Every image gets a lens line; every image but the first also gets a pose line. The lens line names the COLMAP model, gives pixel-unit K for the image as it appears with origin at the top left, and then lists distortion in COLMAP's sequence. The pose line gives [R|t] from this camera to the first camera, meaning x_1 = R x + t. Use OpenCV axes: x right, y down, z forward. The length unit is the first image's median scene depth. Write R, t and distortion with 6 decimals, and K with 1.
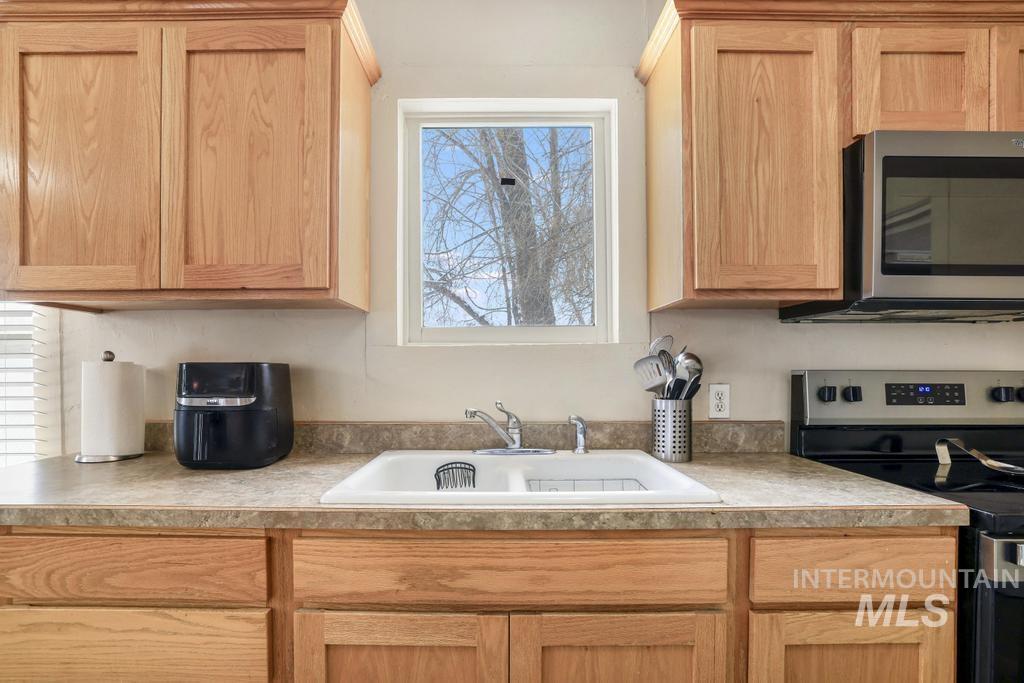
lens RADIAL K [[480.9, 0, 507.9], [0, 480.9, 370.2], [0, 0, 1]] dist [-0.026709, 0.000688]
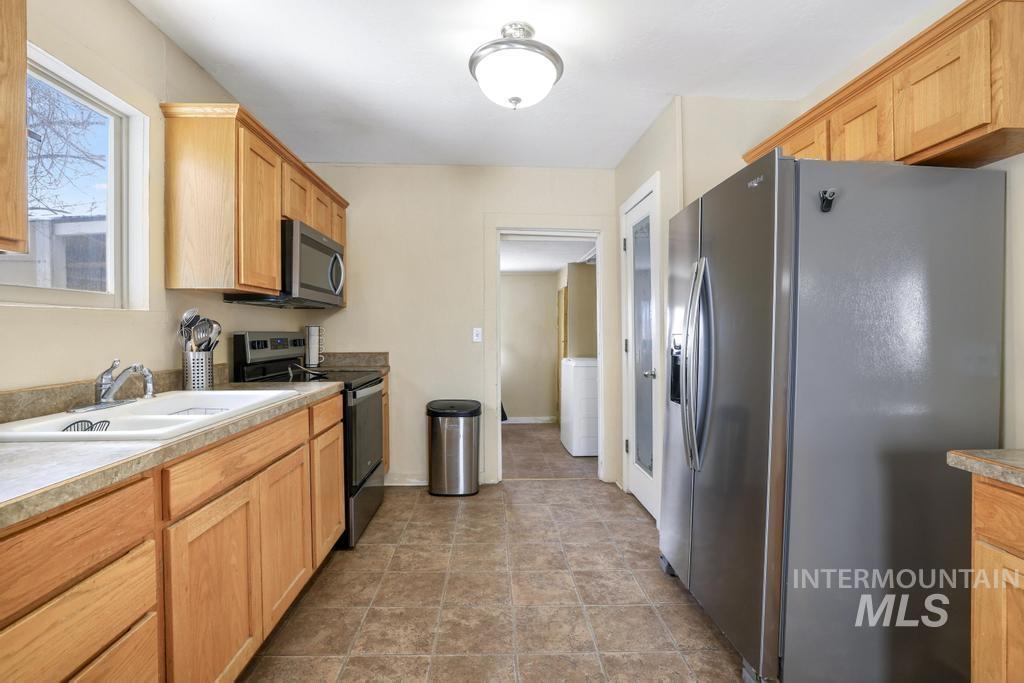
lens RADIAL K [[454.0, 0, 509.2], [0, 454.0, 330.6], [0, 0, 1]] dist [-0.043770, -0.000204]
pose [[-0.050636, 0.001349, 0.998716, -1.128730], [0.006298, 0.999980, -0.001032, 0.003216], [-0.998697, 0.006238, -0.050644, 0.127357]]
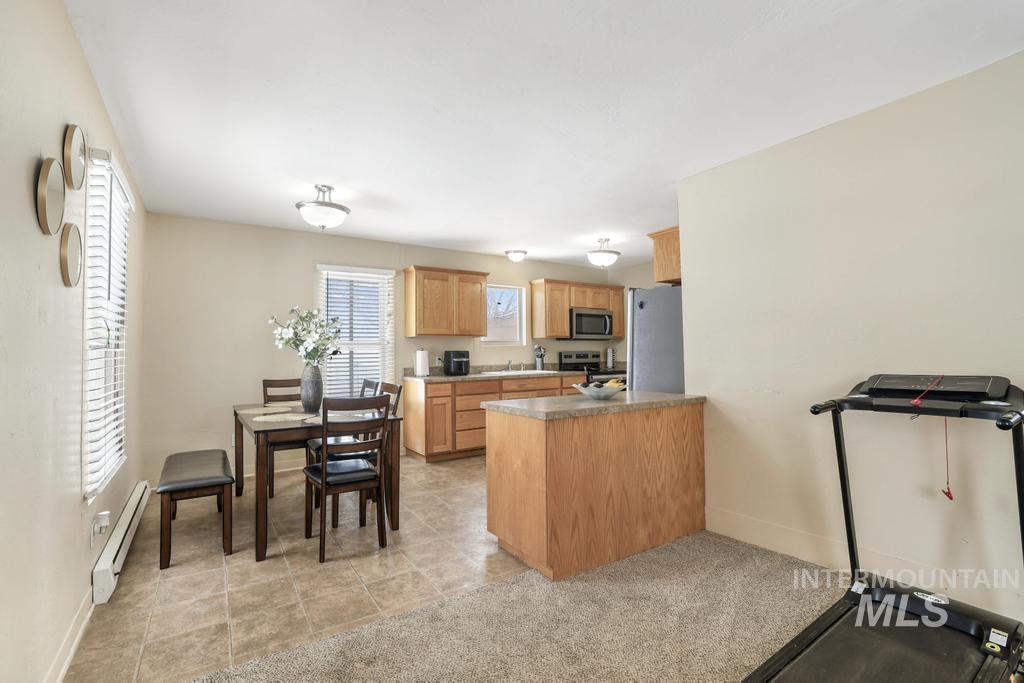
lens RADIAL K [[445.0, 0, 514.7], [0, 445.0, 314.3], [0, 0, 1]] dist [-0.040284, 0.016632]
pose [[0.835072, 0.039772, 0.548701, -2.334016], [0.005783, 0.996694, -0.081045, -0.015408], [-0.550110, 0.070851, 0.832081, -2.581022]]
